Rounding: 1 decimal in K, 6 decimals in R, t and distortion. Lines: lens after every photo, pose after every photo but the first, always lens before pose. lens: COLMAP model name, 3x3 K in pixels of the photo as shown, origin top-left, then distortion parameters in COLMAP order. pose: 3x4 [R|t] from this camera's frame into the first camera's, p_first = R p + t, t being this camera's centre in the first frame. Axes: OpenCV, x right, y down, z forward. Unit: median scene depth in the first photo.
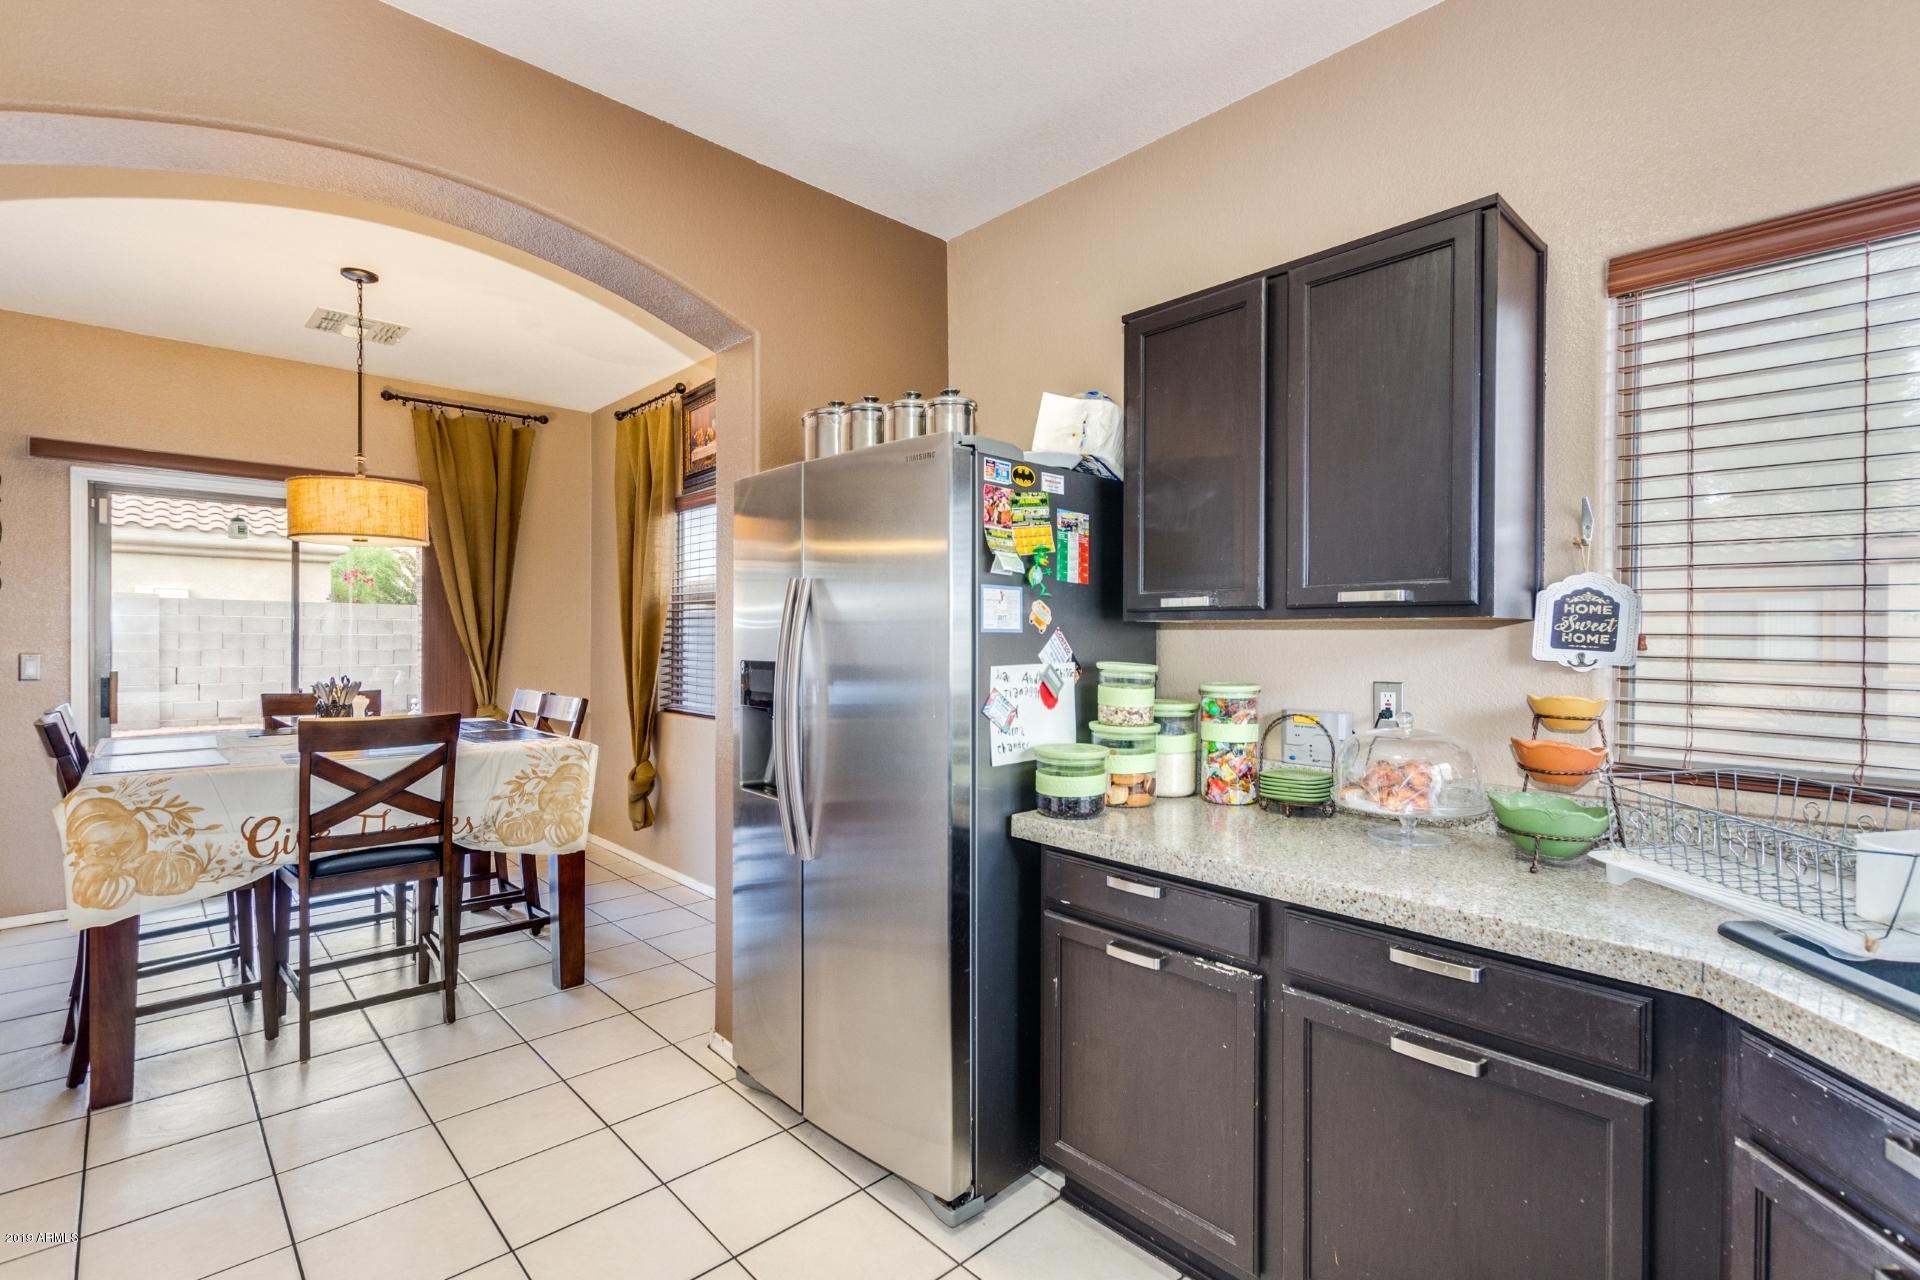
lens RADIAL K [[895.4, 0, 966.8], [0, 895.4, 635.9], [0, 0, 1]] dist [0.006063, 0.000445]
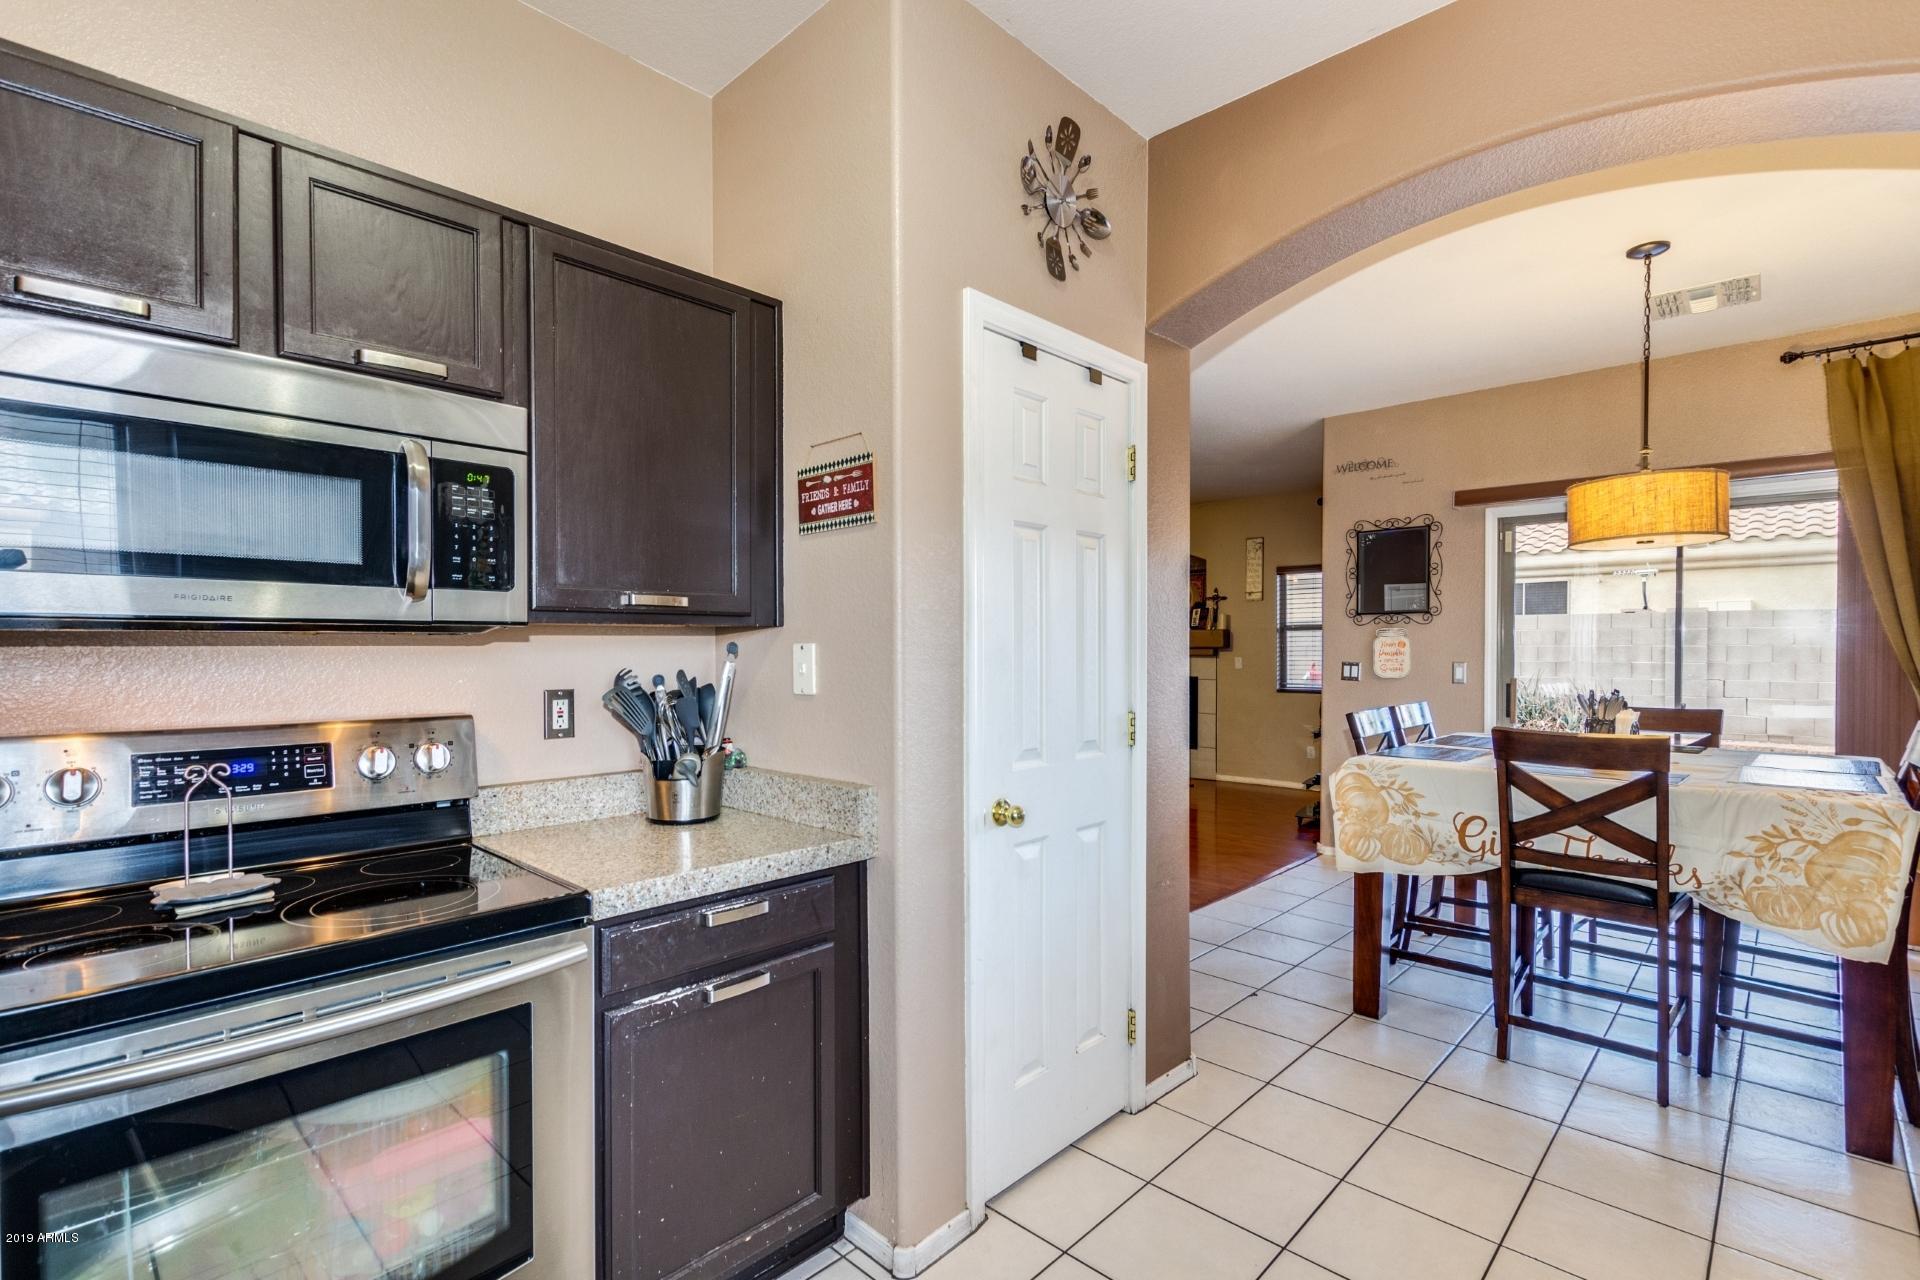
lens RADIAL K [[895.4, 0, 960.6], [0, 895.4, 656.3], [0, 0, 1]] dist [0.006063, 0.000445]
pose [[0.041522, 0.005977, -0.999120, 0.227837], [0.001198, 0.999981, 0.006032, 0.003364], [0.999137, -0.001447, 0.041515, 0.292603]]
